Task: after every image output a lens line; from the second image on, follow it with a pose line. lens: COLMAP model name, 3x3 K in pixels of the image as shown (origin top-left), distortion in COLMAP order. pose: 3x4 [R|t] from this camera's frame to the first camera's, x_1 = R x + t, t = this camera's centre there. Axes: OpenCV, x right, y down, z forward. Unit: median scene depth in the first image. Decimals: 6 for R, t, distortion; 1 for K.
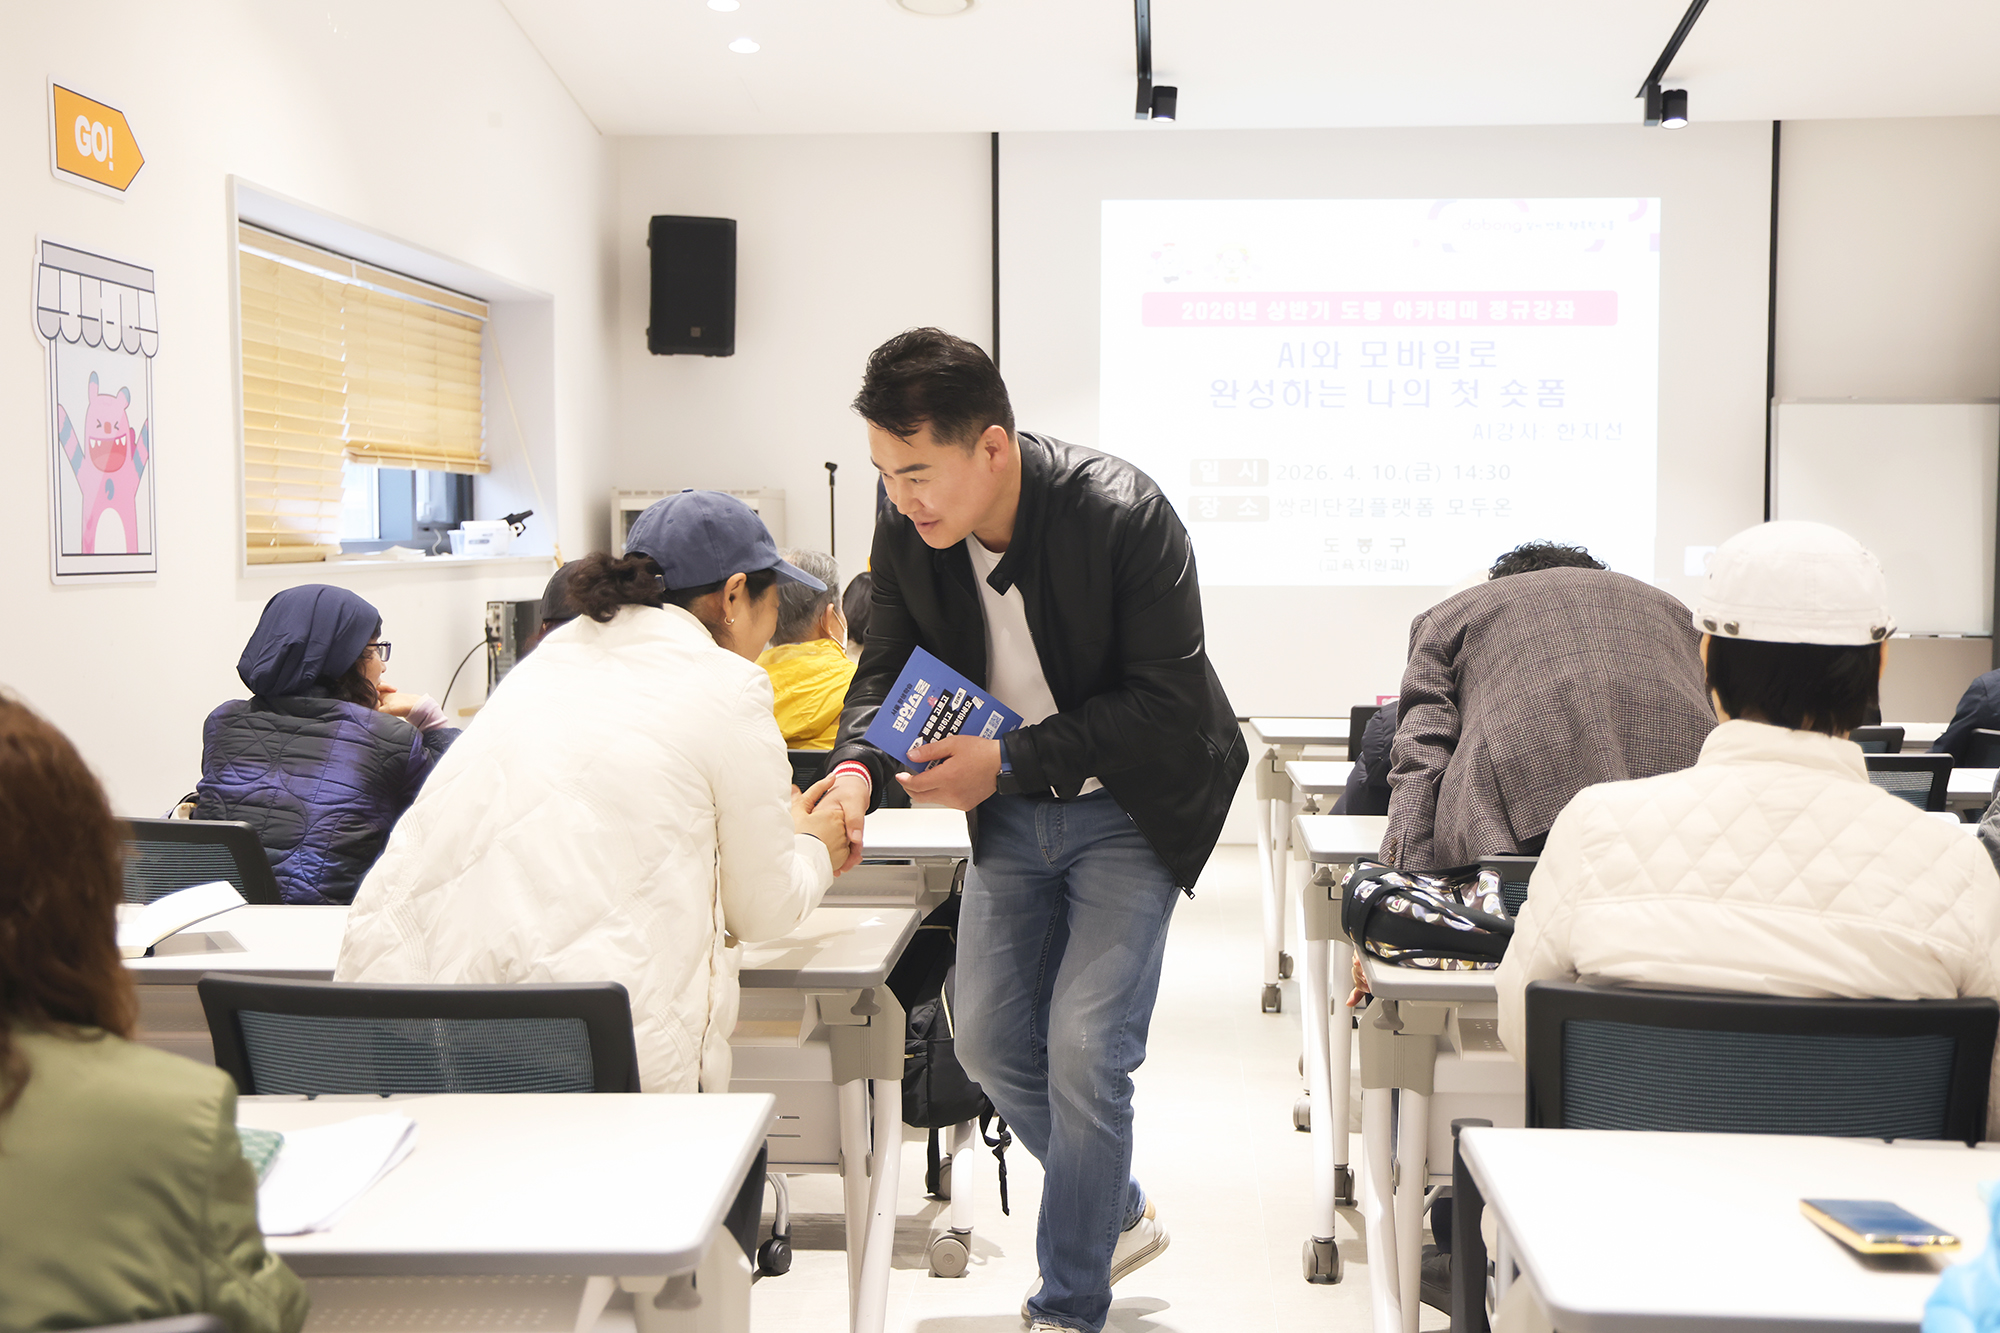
lens RADIAL K [[2687.8, 0, 1044.3], [0, 2687.8, 677.9], [0, 0, 1]] dist [0.089090, 0.000000]
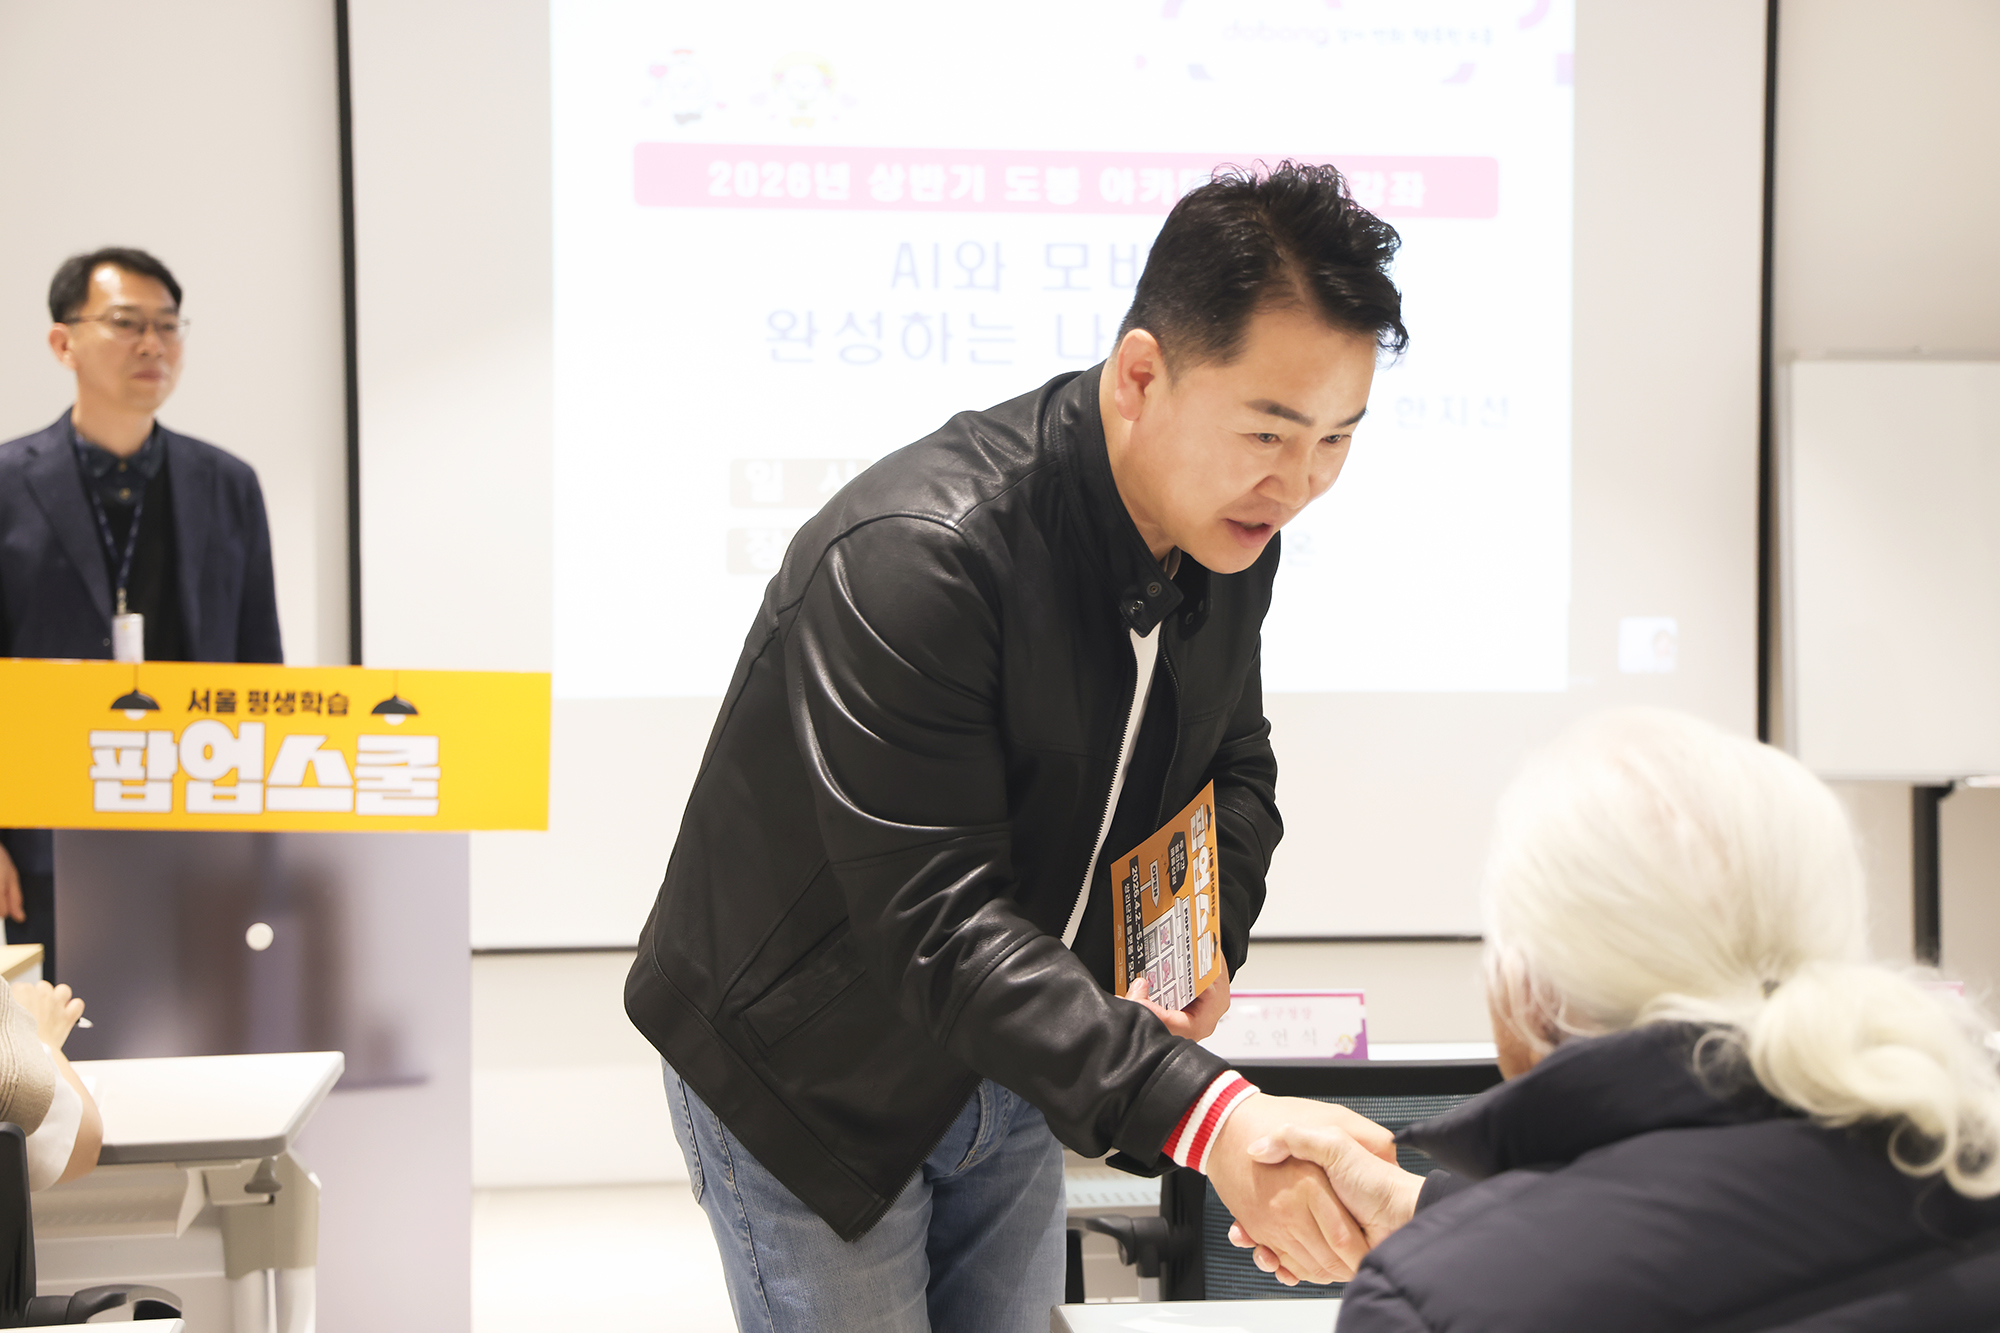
lens RADIAL K [[3250.5, 0, 1067.3], [0, 3250.5, 656.3], [0, 0, 1]] dist [0.253519, 0.000000]
pose [[0.985789, -0.006705, 0.167855, 0.012404], [0.011230, 0.999598, -0.026021, -0.026052], [-0.167613, 0.027536, 0.985468, 0.376782]]
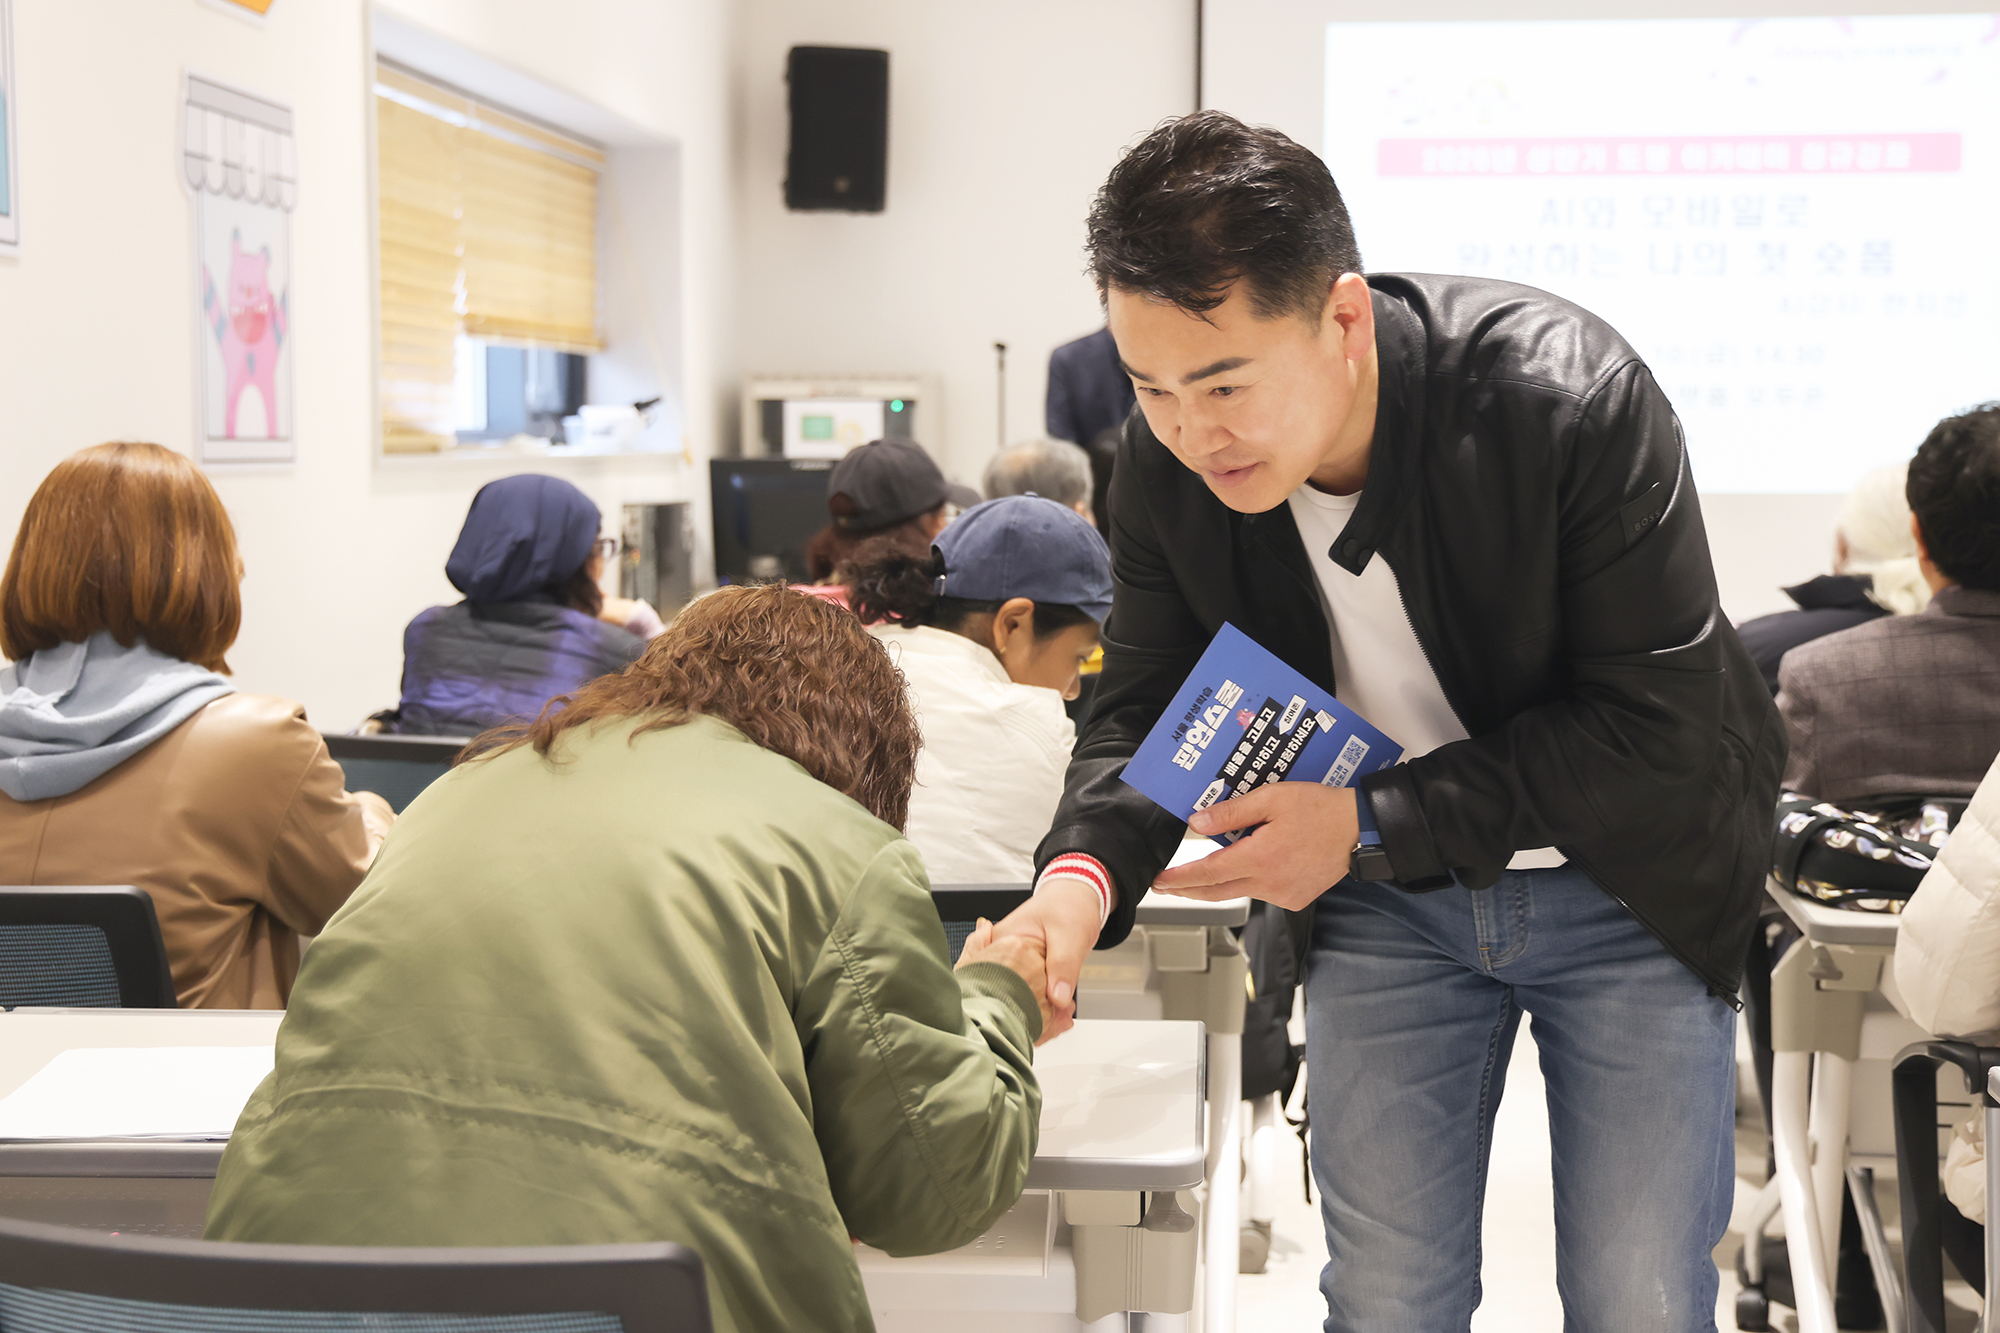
lens RADIAL K [[3354.2, 0, 1006.0], [0, 3354.2, 678.6], [0, 0, 1]] dist [0.224633, 0.000000]
pose [[0.999609, 0.007885, -0.026832, -0.051686], [-0.007407, 0.999813, 0.017864, 0.006611], [0.026968, -0.017658, 0.999480, -0.053358]]
